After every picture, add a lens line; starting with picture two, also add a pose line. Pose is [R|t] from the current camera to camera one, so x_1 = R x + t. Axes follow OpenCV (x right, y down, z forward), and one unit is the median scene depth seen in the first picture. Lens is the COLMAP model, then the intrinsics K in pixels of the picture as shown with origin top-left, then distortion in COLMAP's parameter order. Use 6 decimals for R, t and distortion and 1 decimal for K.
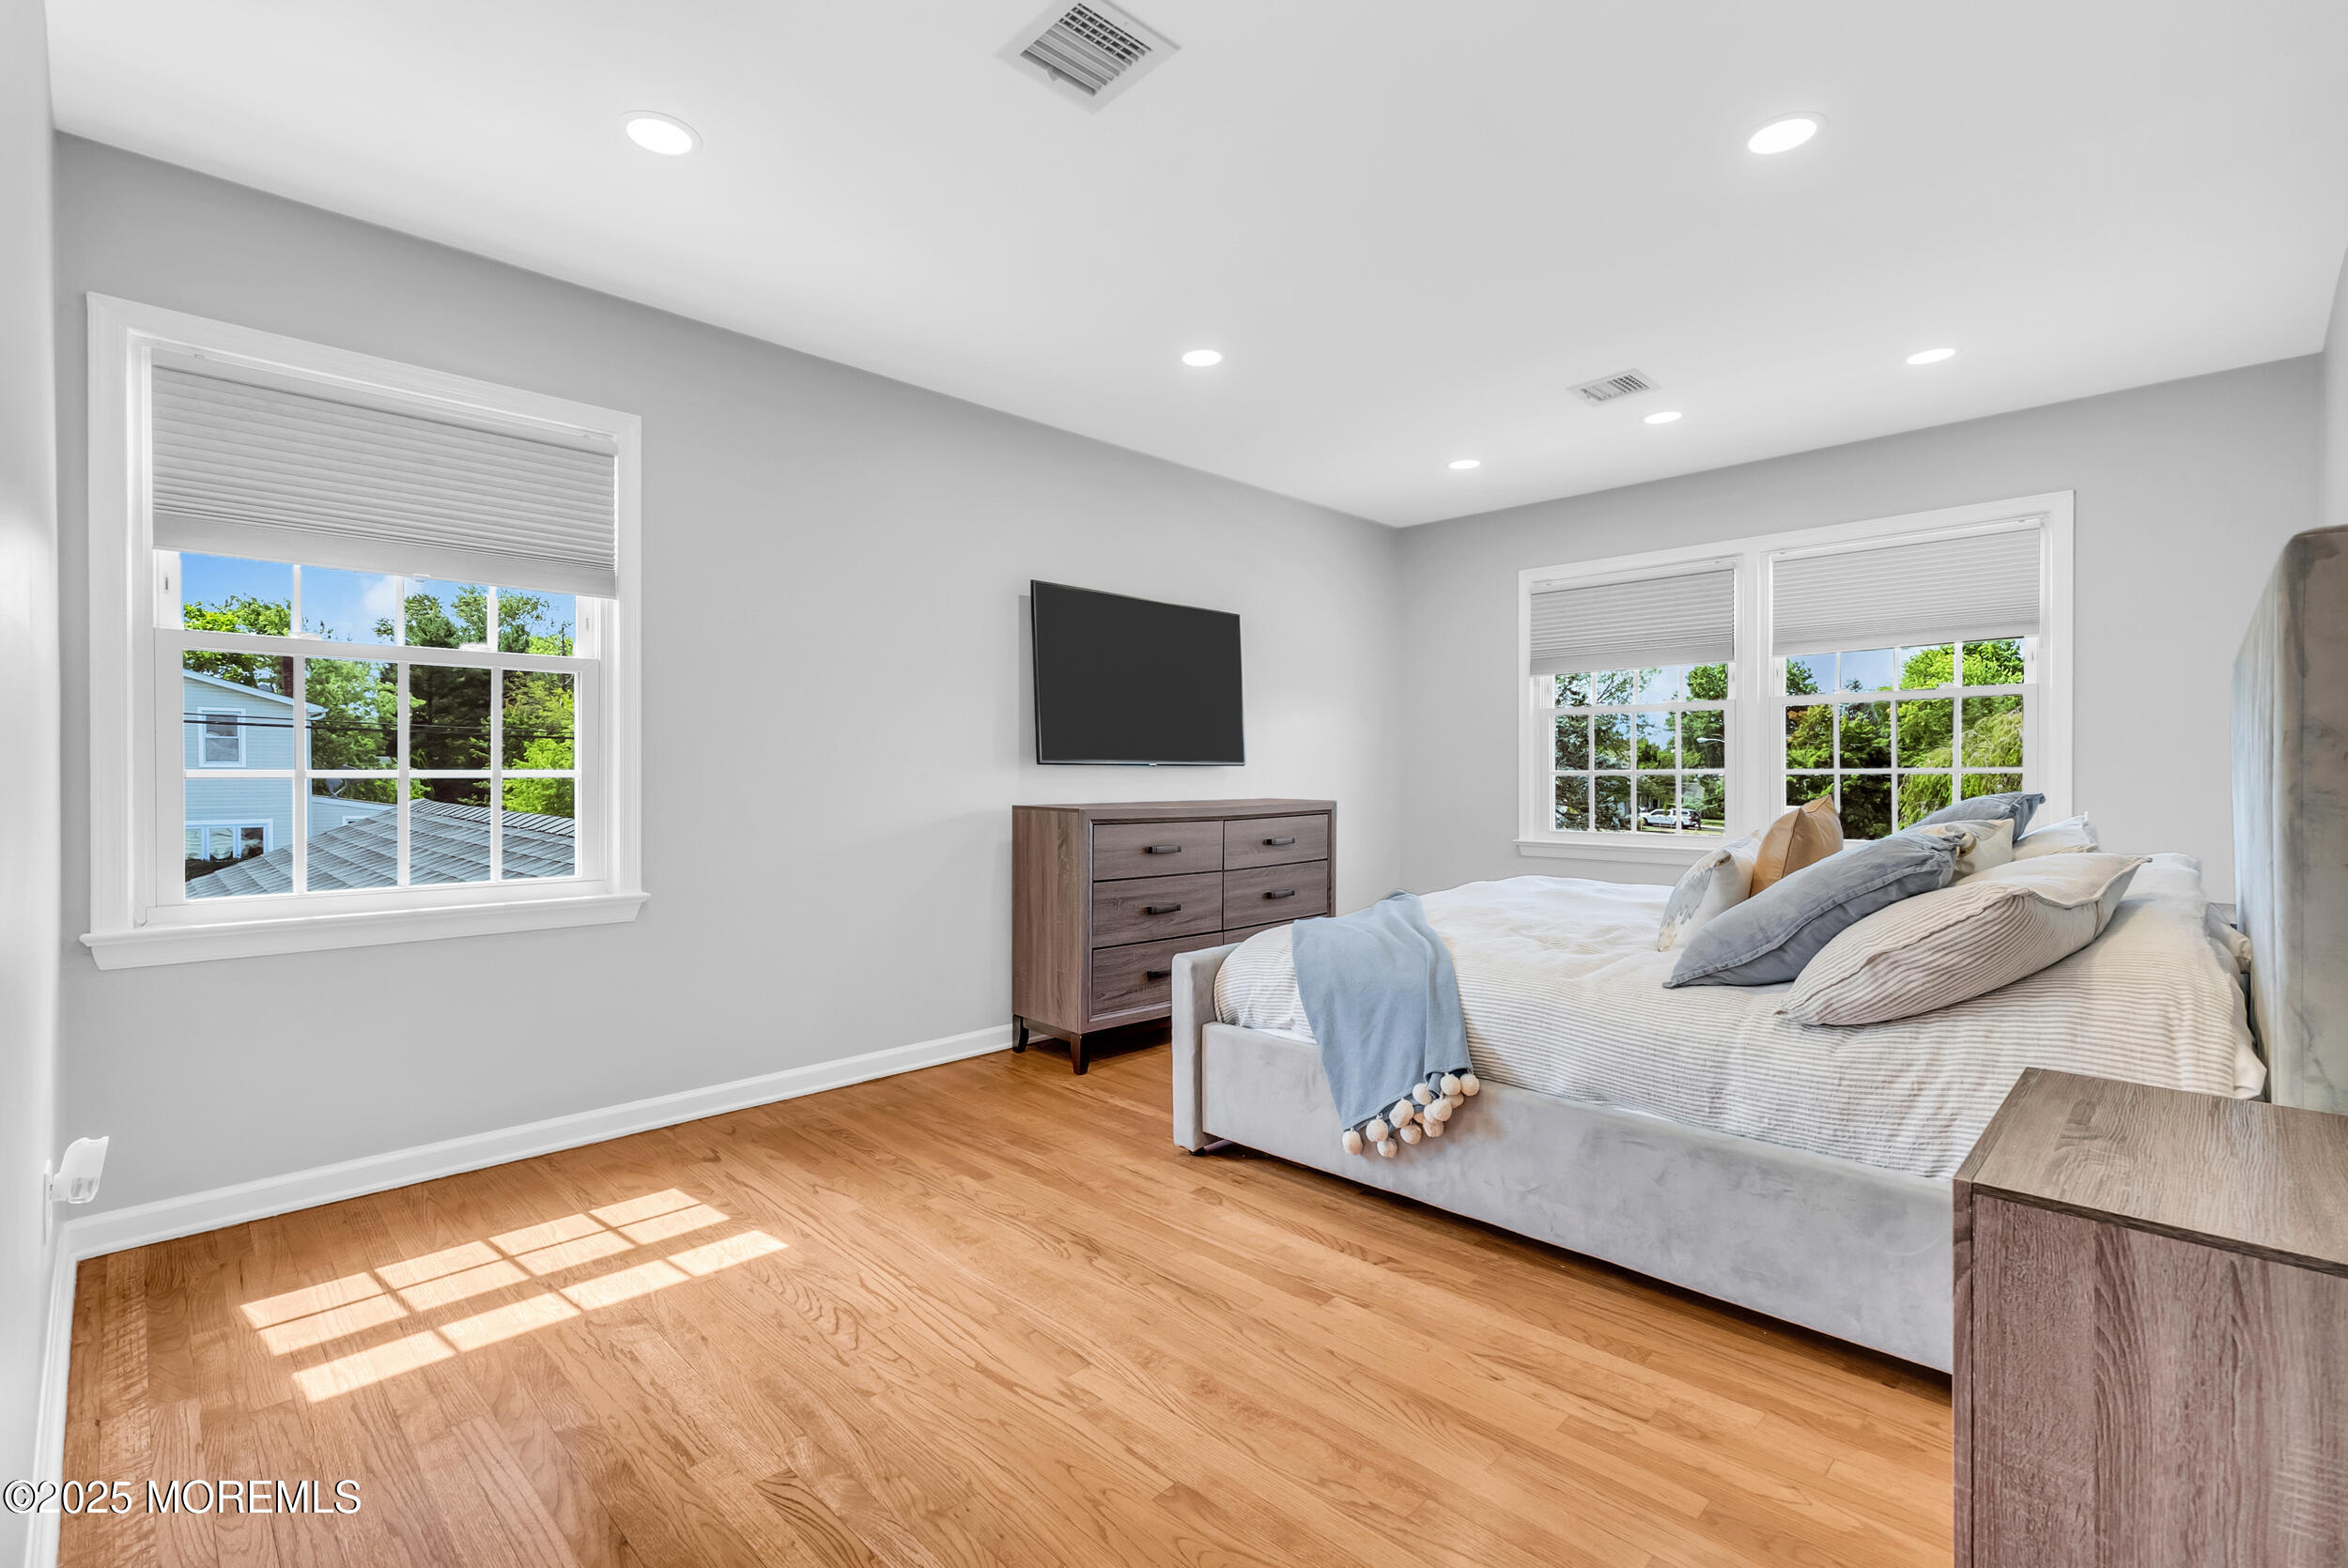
lens RADIAL K [[1065.2, 0, 1167.8], [0, 1065.2, 770.5], [0, 0, 1]] dist [-0.002203, 0.000119]
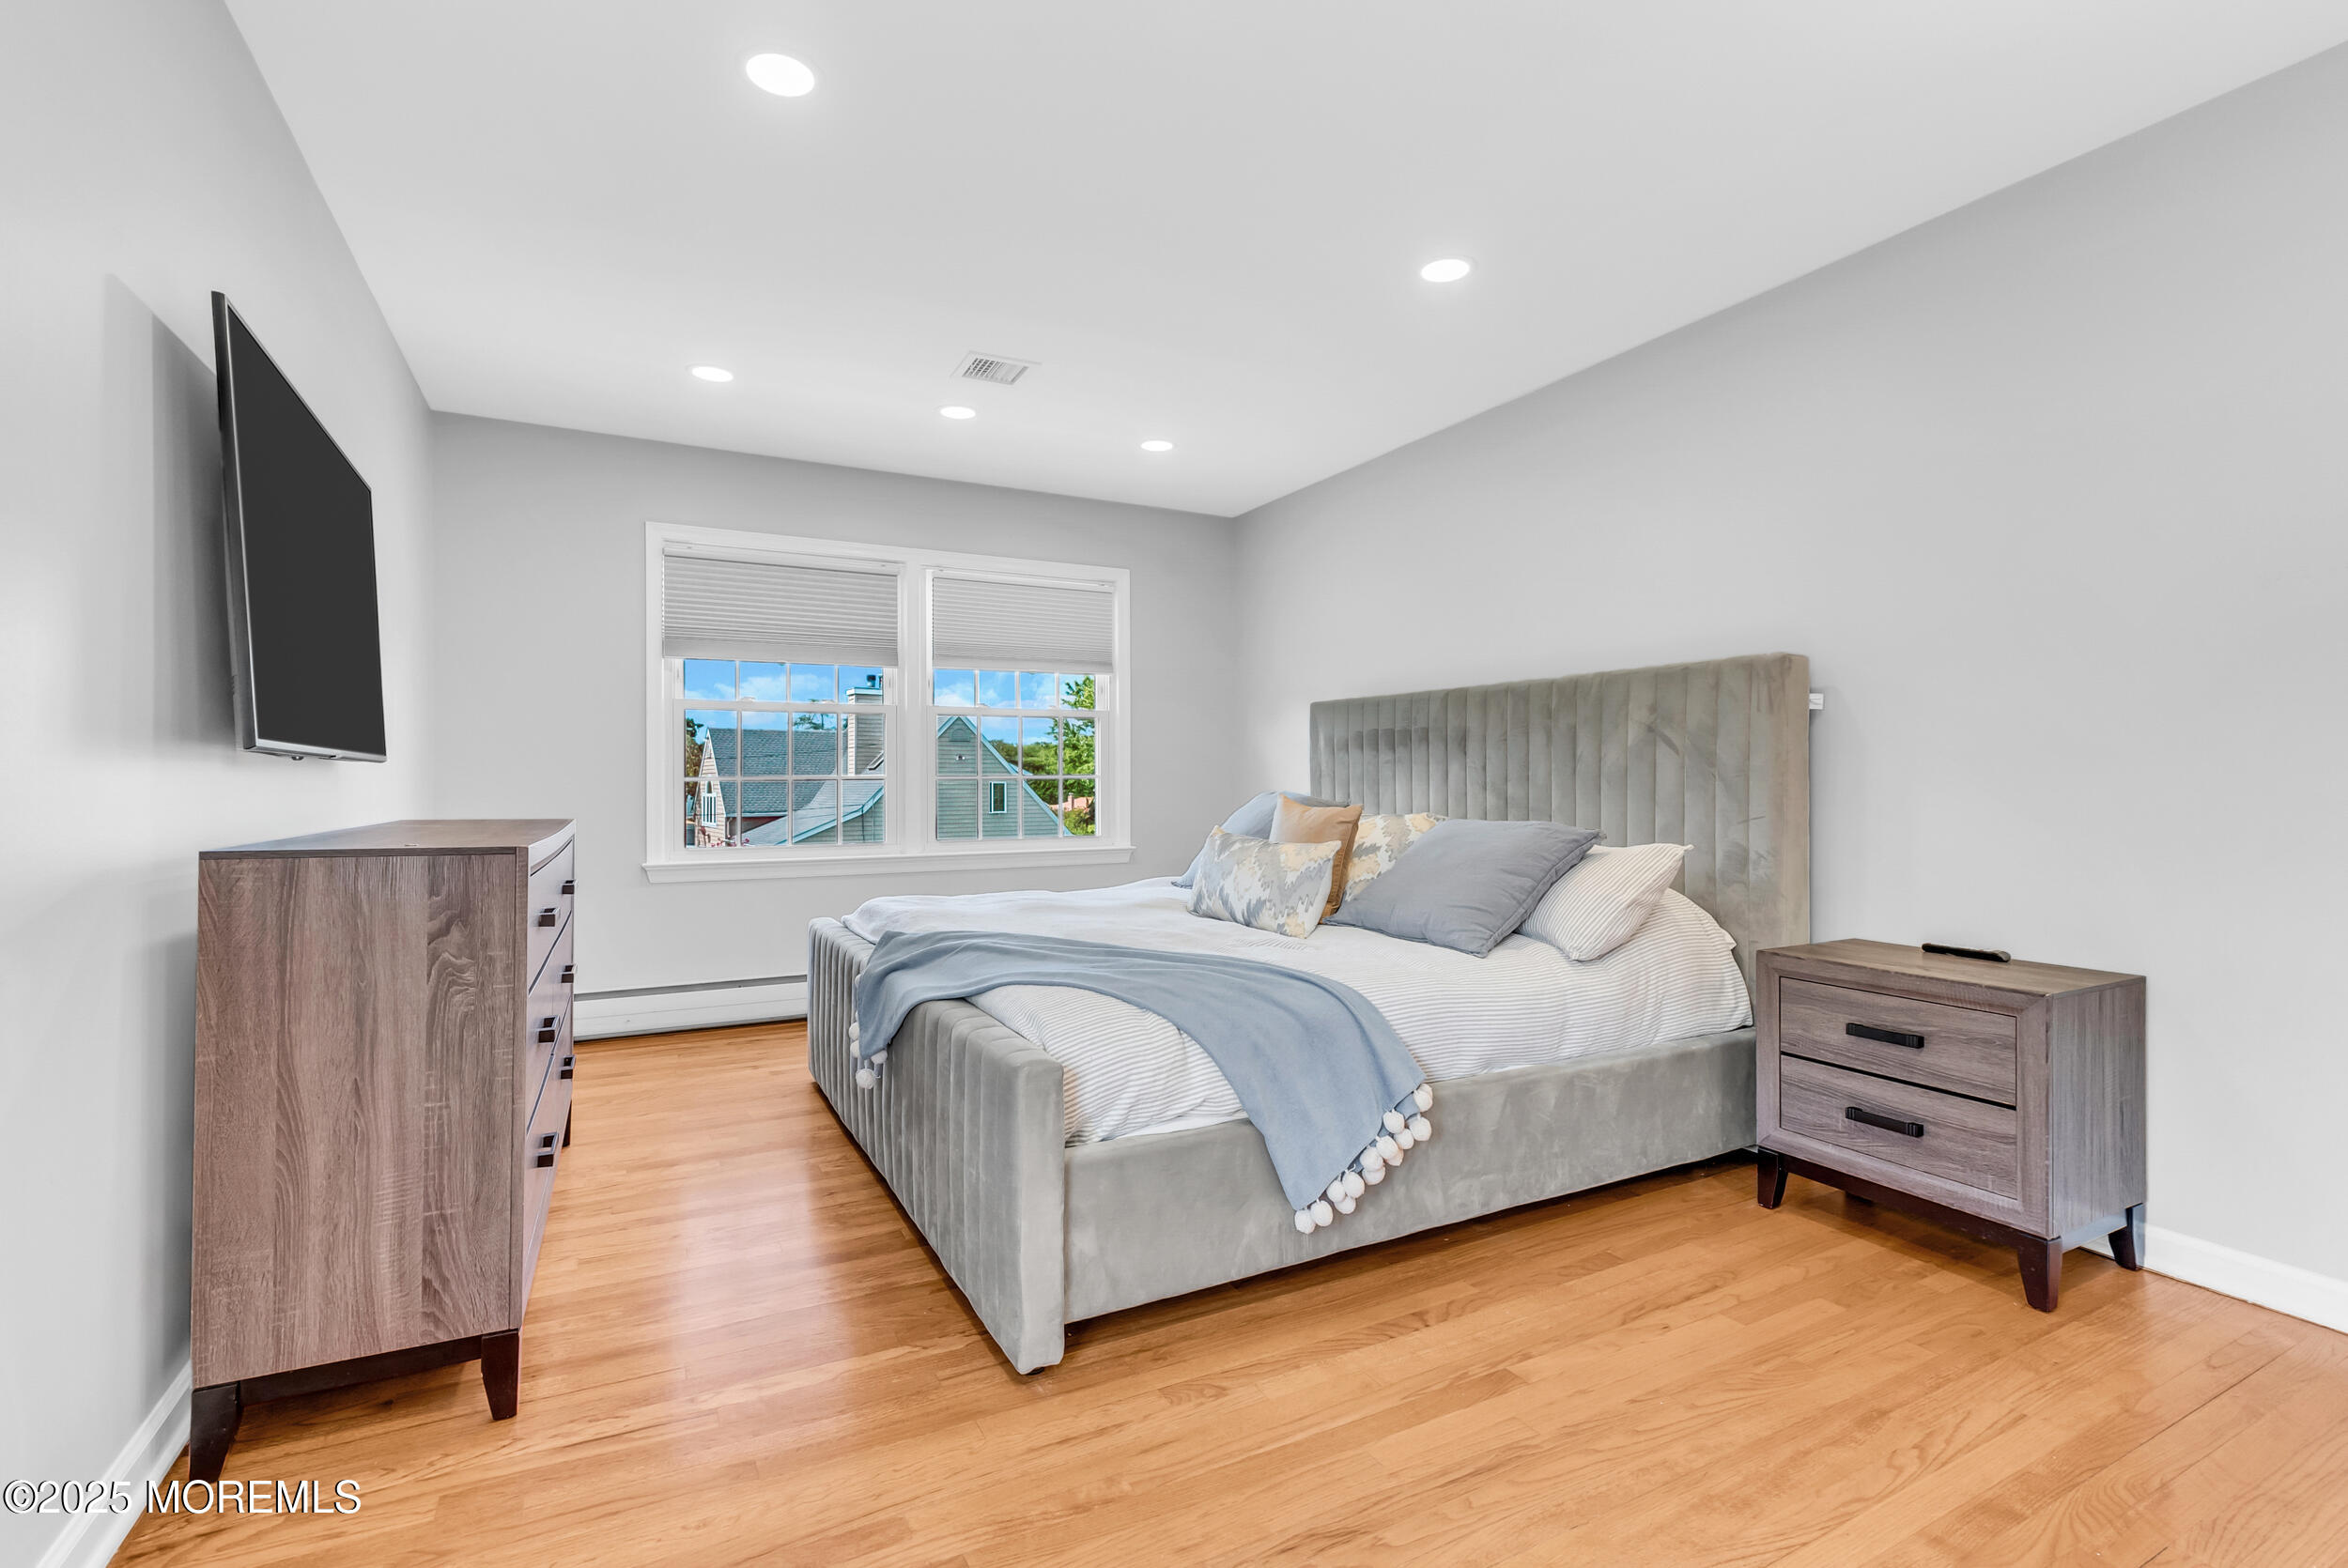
lens RADIAL K [[1065.2, 0, 1167.8], [0, 1065.2, 770.5], [0, 0, 1]] dist [-0.002203, 0.000119]
pose [[0.291528, 0.012739, 0.956477, -0.425765], [-0.001502, 0.999916, -0.012860, 0.008207], [-0.956561, 0.002312, 0.291523, 0.560838]]
